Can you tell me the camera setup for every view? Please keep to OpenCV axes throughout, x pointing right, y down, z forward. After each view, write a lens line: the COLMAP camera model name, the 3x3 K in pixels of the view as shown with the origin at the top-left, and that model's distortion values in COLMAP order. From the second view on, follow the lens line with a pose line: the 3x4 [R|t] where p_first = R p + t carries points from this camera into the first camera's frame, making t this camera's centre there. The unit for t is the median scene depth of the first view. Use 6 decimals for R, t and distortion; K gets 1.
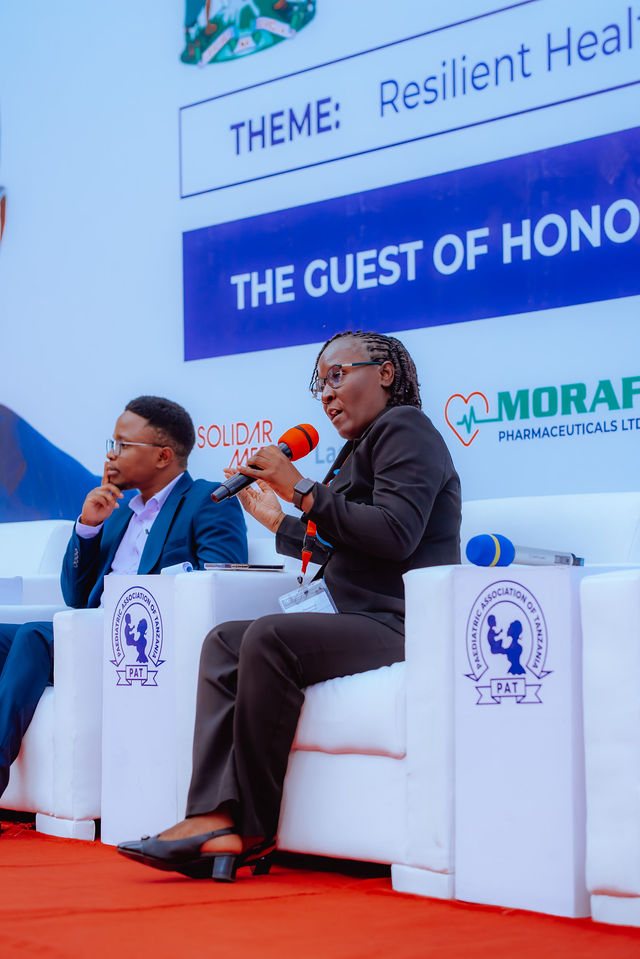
lens RADIAL K [[2261.3, 0, 301.0], [0, 2261.3, 497.6], [0, 0, 1]] dist [0.010070, -0.504740]
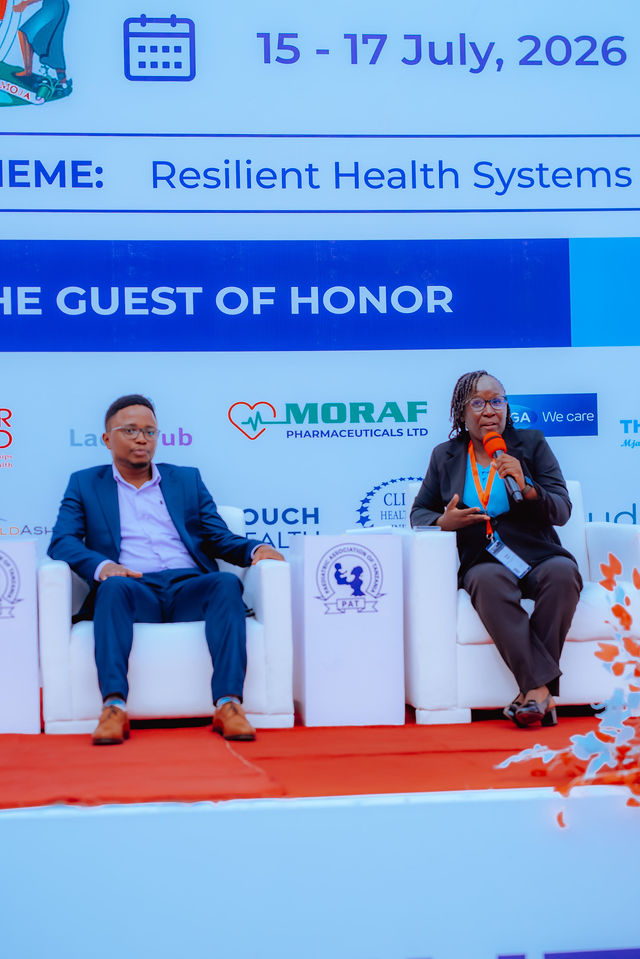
lens RADIAL K [[2261.3, 0, 301.0], [0, 2261.3, 497.6], [0, 0, 1]] dist [0.010070, -0.504740]
pose [[0.482409, -0.004032, 0.875937, -1.183931], [-0.021039, 0.999648, 0.016188, -0.010456], [-0.875693, -0.026238, 0.482155, 0.303053]]
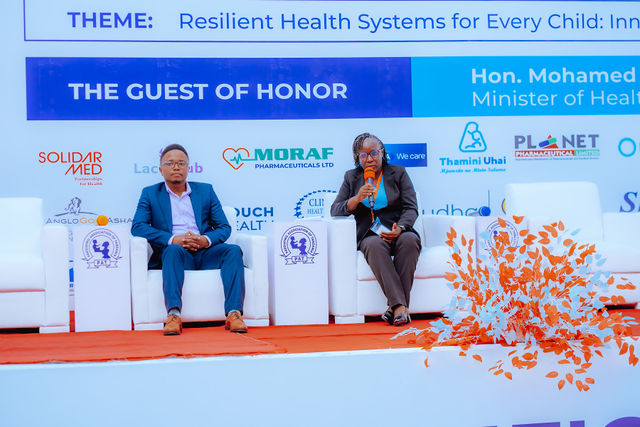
lens RADIAL K [[1509.1, 0, 303.0], [0, 1509.1, 199.6], [0, 0, 1]] dist [0.010070, -0.504740]
pose [[0.417283, -0.001684, 0.908775, -1.469347], [-0.018888, 0.999766, 0.010525, -0.008396], [-0.908580, -0.021557, 0.417154, 0.238511]]
